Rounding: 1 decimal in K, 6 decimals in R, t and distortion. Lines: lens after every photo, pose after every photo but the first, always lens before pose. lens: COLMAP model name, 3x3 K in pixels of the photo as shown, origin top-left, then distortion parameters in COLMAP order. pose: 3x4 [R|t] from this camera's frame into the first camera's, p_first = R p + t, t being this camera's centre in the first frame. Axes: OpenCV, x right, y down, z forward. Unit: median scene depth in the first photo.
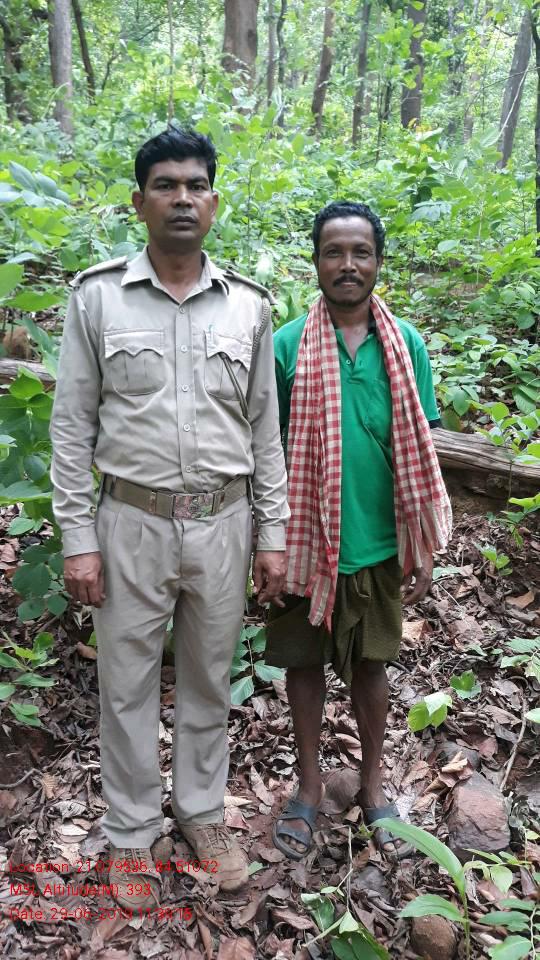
lens RADIAL K [[744.3, 0, 270.0], [0, 744.3, 480.0], [0, 0, 1]] dist [-0.000145, -0.106863]
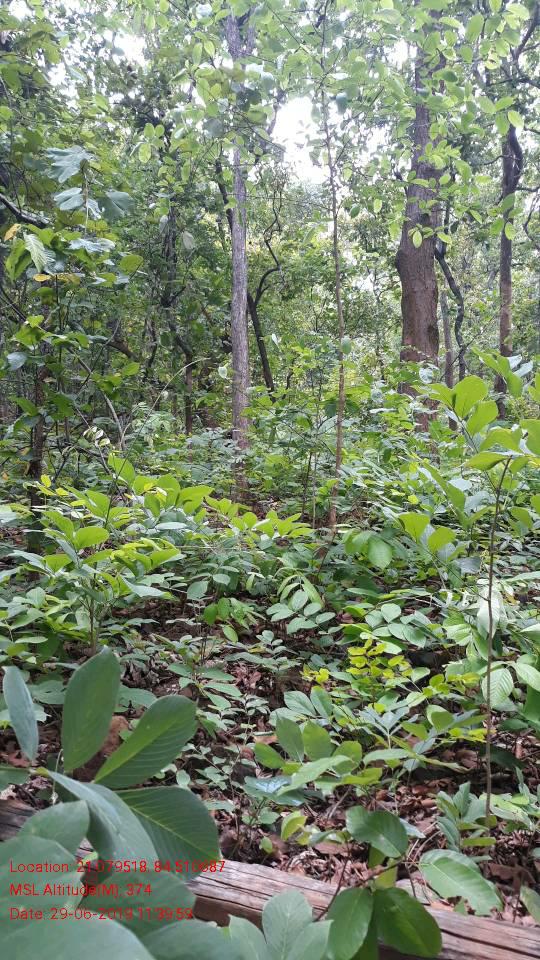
lens RADIAL K [[743.8, 0, 270.0], [0, 743.8, 480.0], [0, 0, 1]] dist [0.026440, -0.113836]
pose [[0.965004, -0.097522, -0.243427, -0.074401], [-0.000786, 0.927197, -0.374573, -0.415674], [0.262234, 0.361655, 0.894672, 0.978306]]
